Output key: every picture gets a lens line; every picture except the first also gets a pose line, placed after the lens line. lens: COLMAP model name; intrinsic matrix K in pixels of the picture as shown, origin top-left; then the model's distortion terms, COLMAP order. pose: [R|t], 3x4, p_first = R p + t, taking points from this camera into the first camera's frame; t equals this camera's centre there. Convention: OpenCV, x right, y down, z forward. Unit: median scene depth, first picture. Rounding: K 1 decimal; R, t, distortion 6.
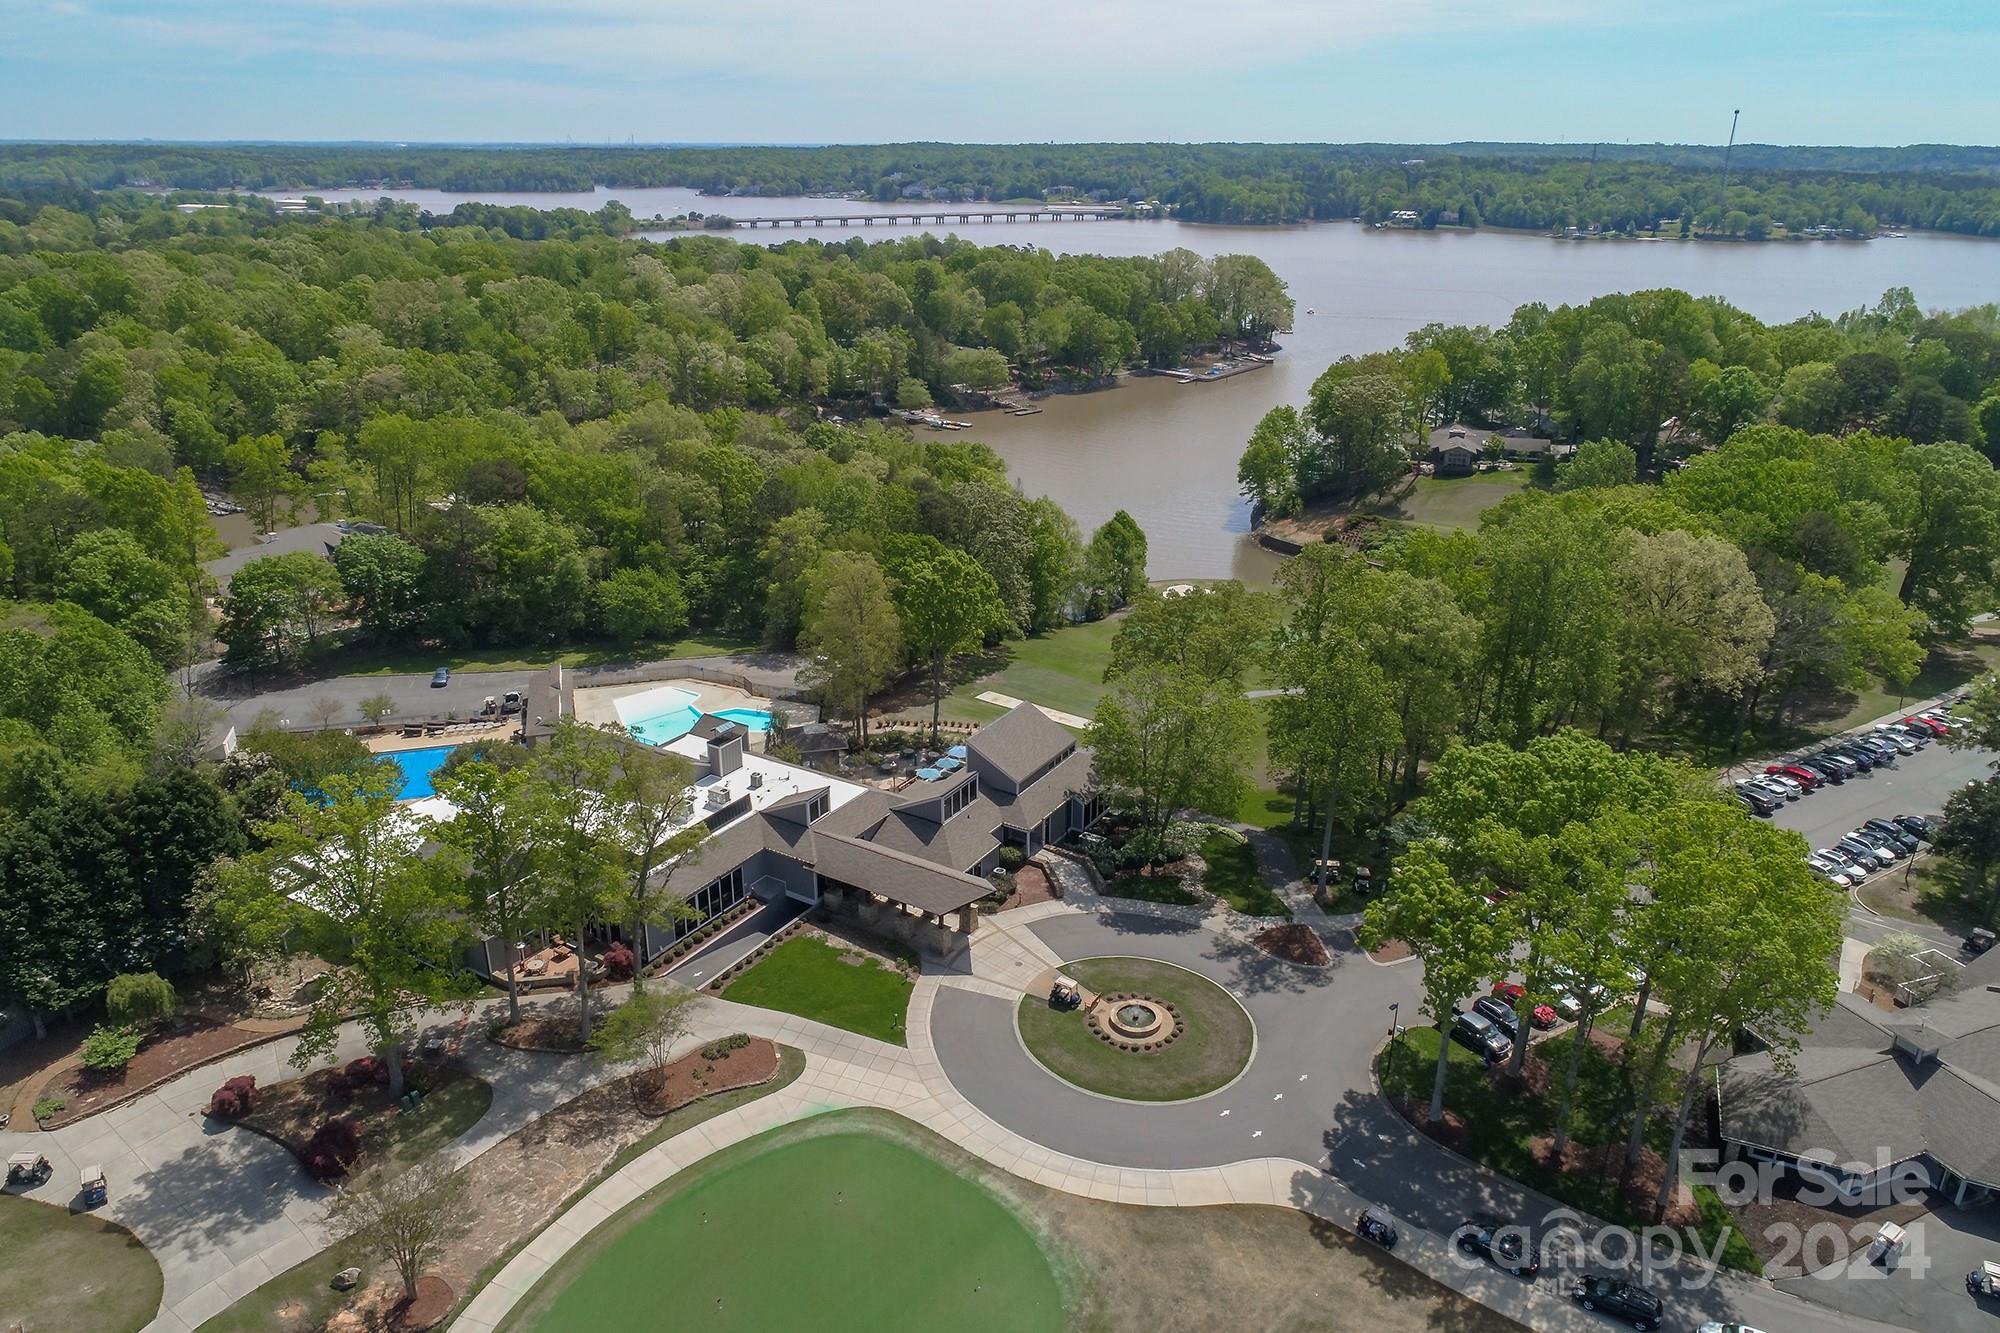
lens RADIAL K [[1352.5, 0, 1000.0], [0, 1352.5, 666.5], [0, 0, 1]] dist [-0.001371, -0.000857]
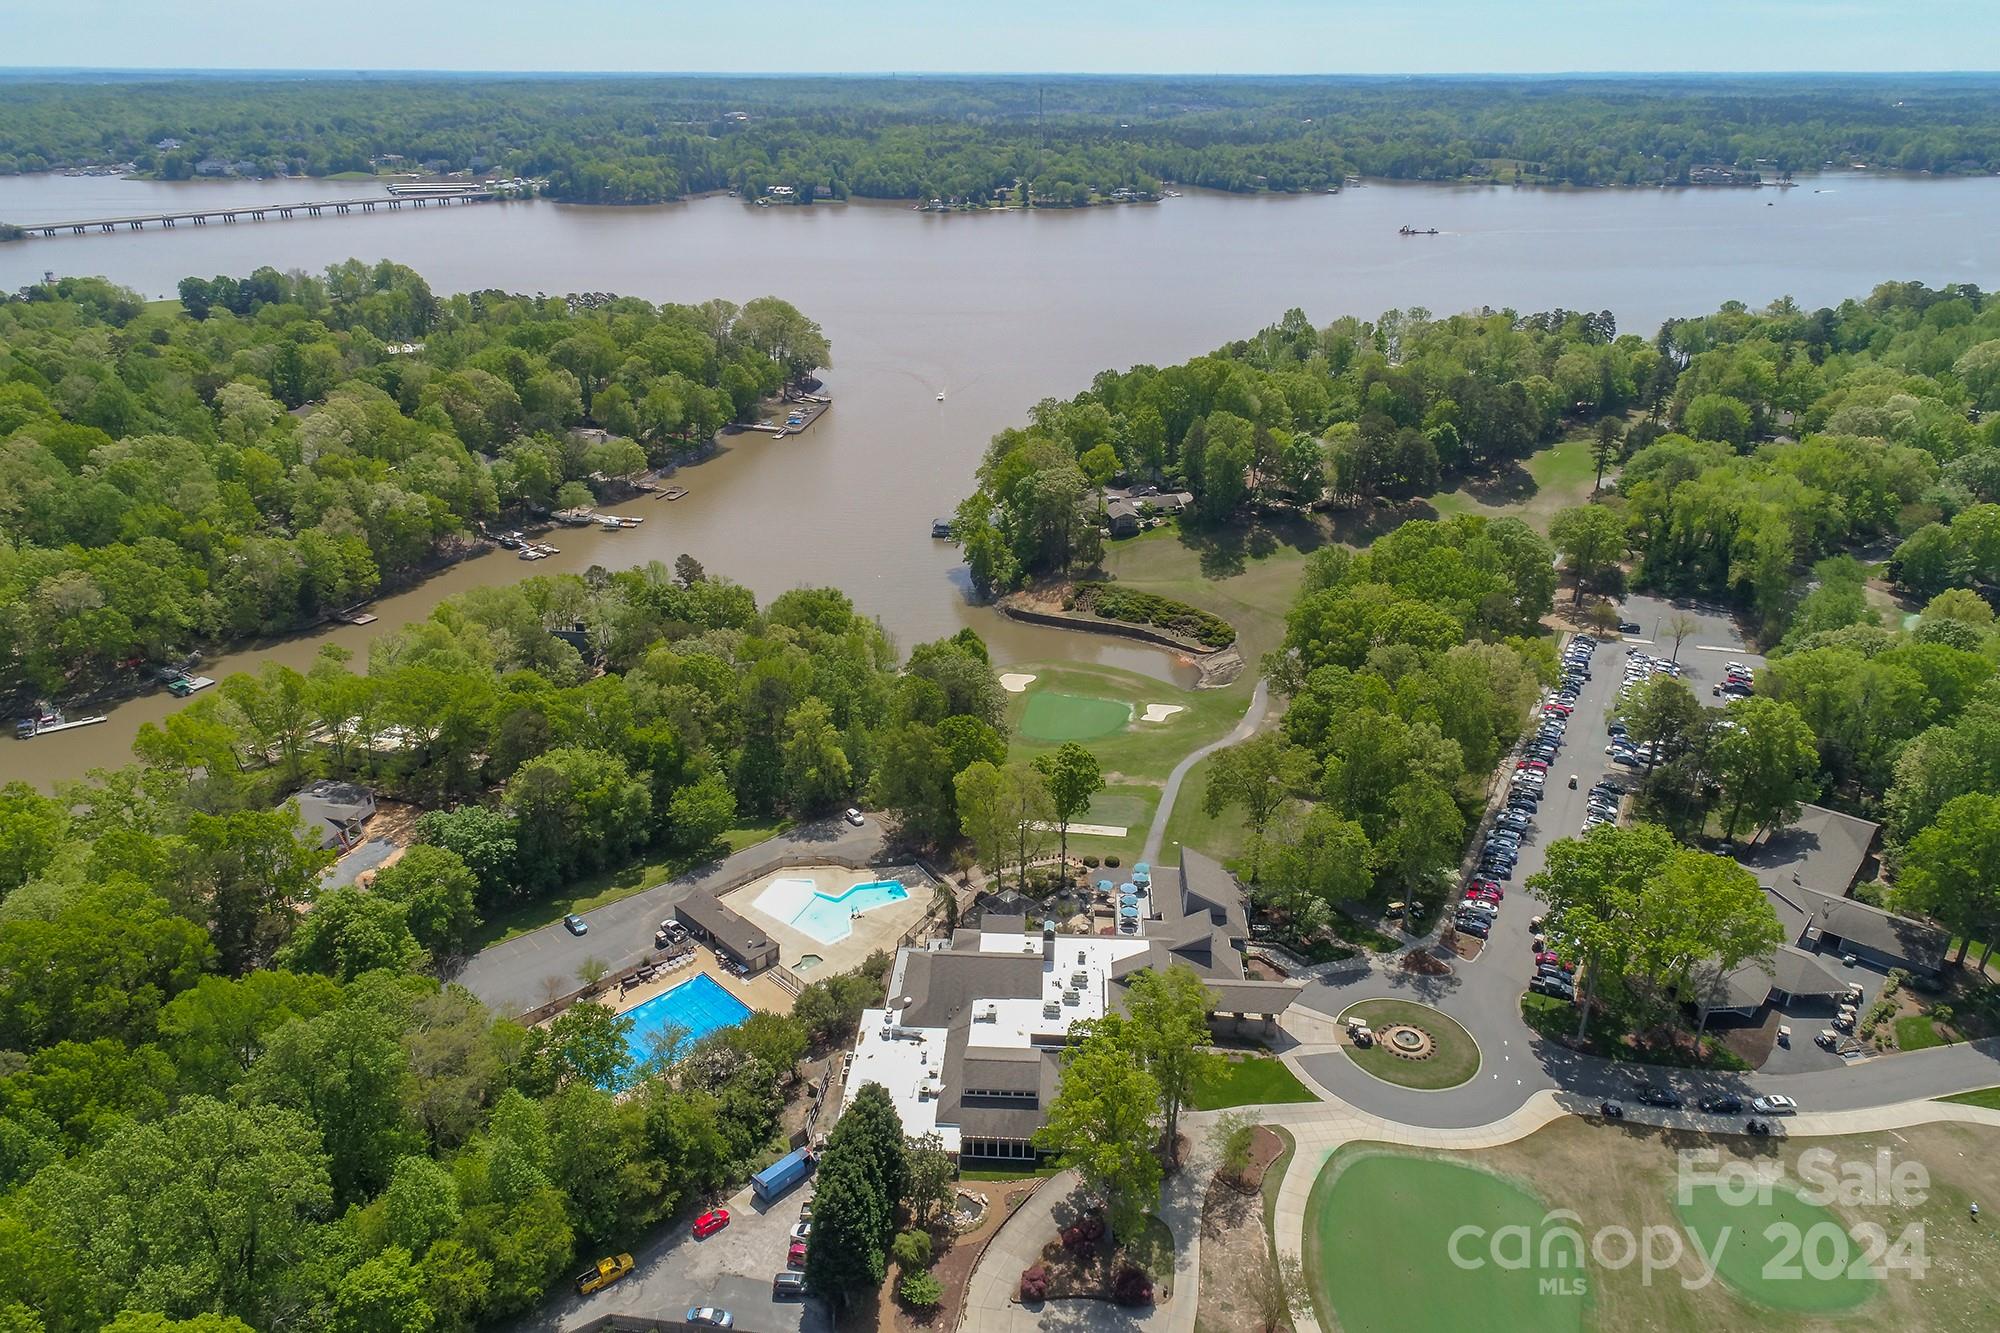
lens RADIAL K [[1358.4, 0, 1000.0], [0, 1358.4, 666.5], [0, 0, 1]] dist [0.007319, 0.002964]
pose [[0.877754, -0.193573, 0.438267, -0.877774], [0.170738, 0.981071, 0.091365, -0.384018], [-0.447657, -0.005367, 0.894189, -0.250497]]
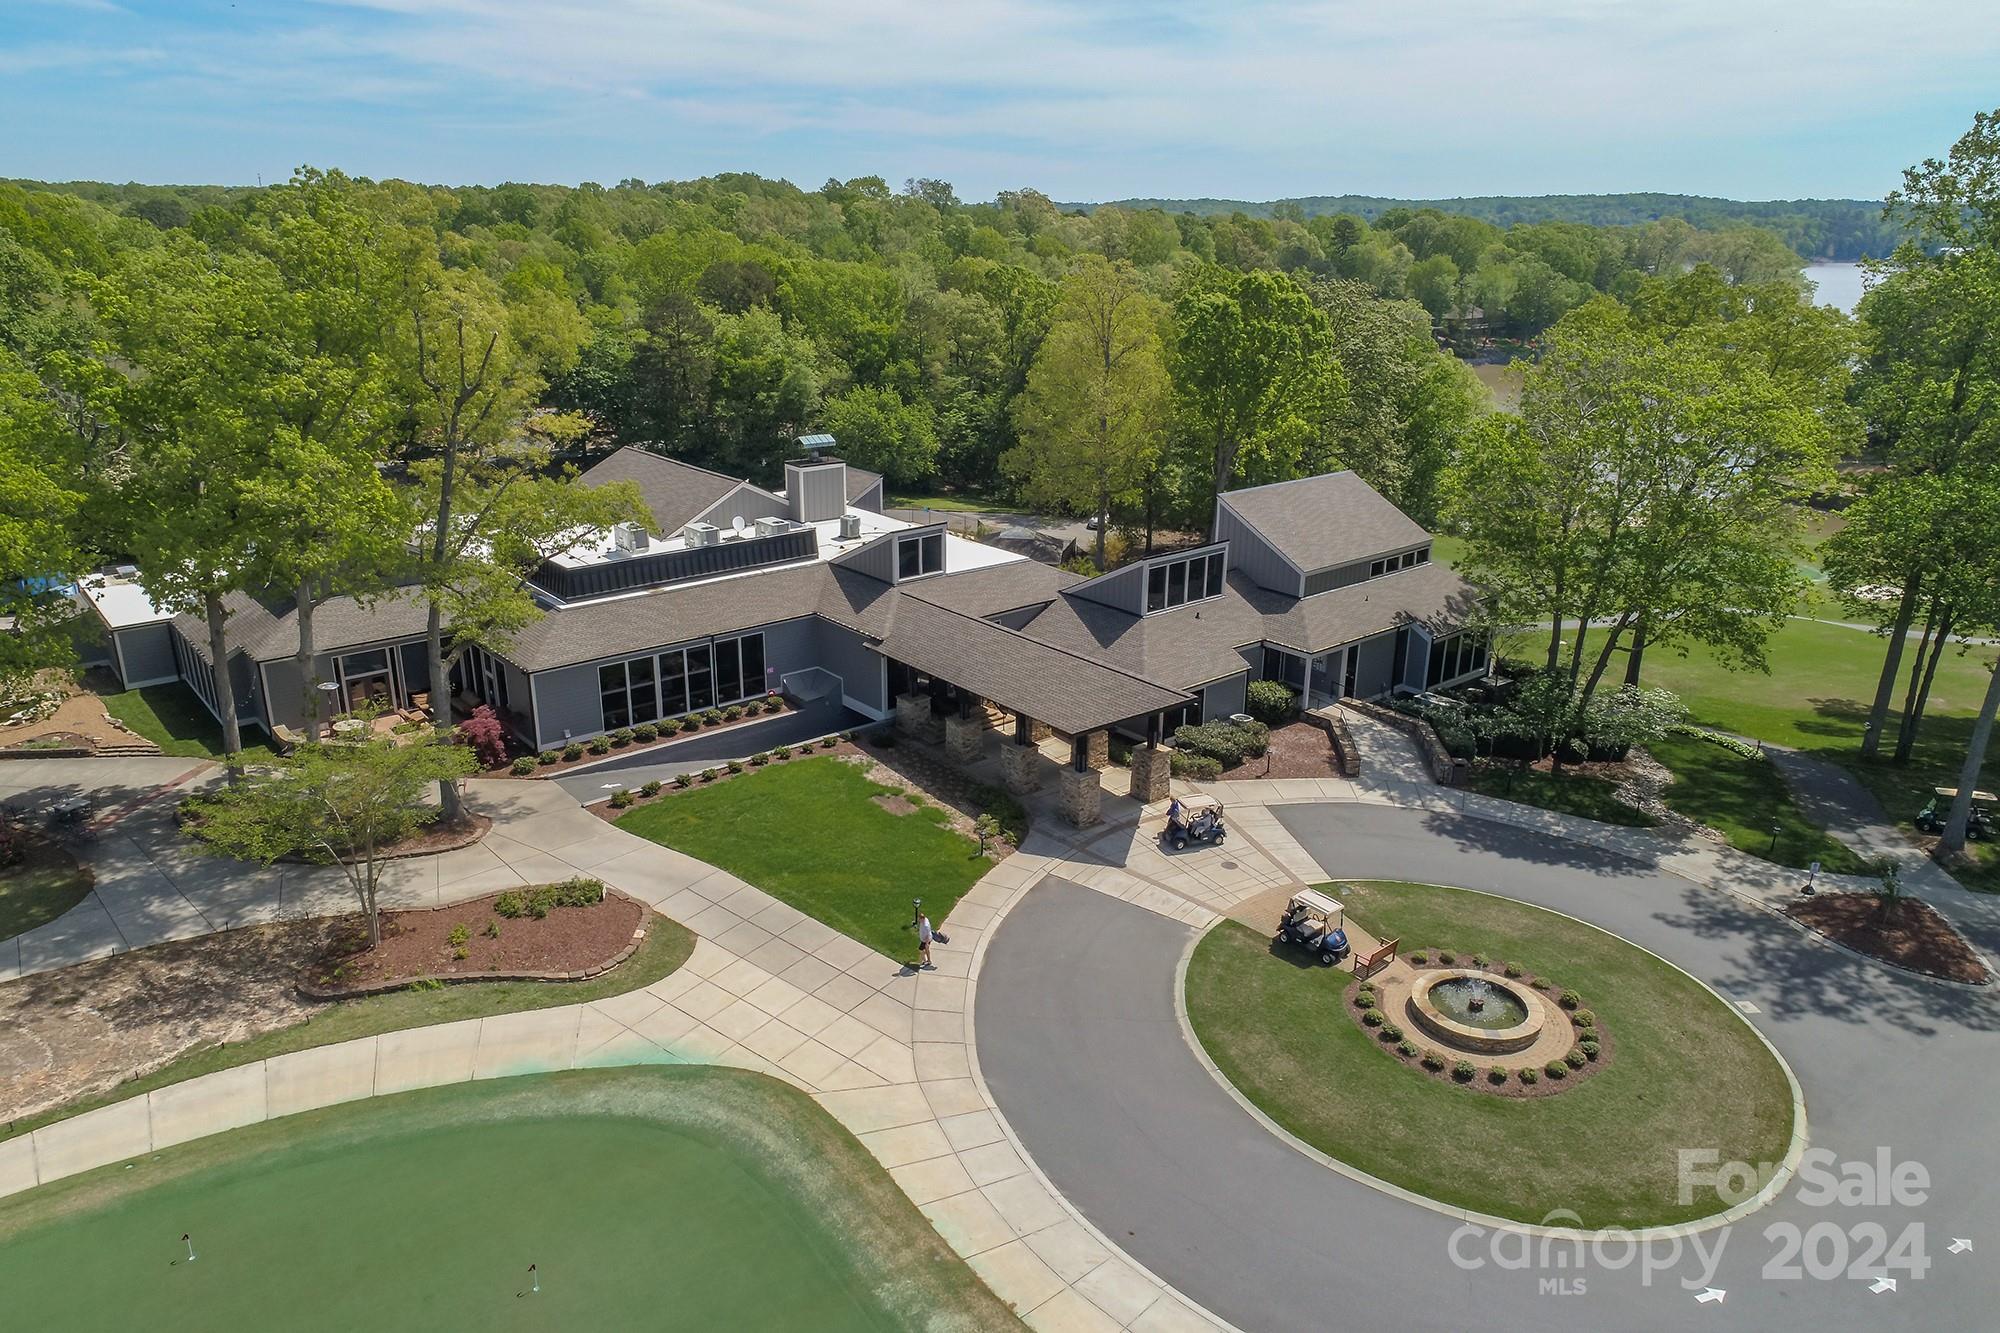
lens RADIAL K [[1352.5, 0, 1000.0], [0, 1352.5, 666.5], [0, 0, 1]] dist [-0.001371, -0.000857]
pose [[0.950932, 0.105396, -0.290896, 0.063074], [-0.118919, 0.992476, -0.029154, 0.164237], [0.285635, 0.062316, 0.956310, 0.494153]]
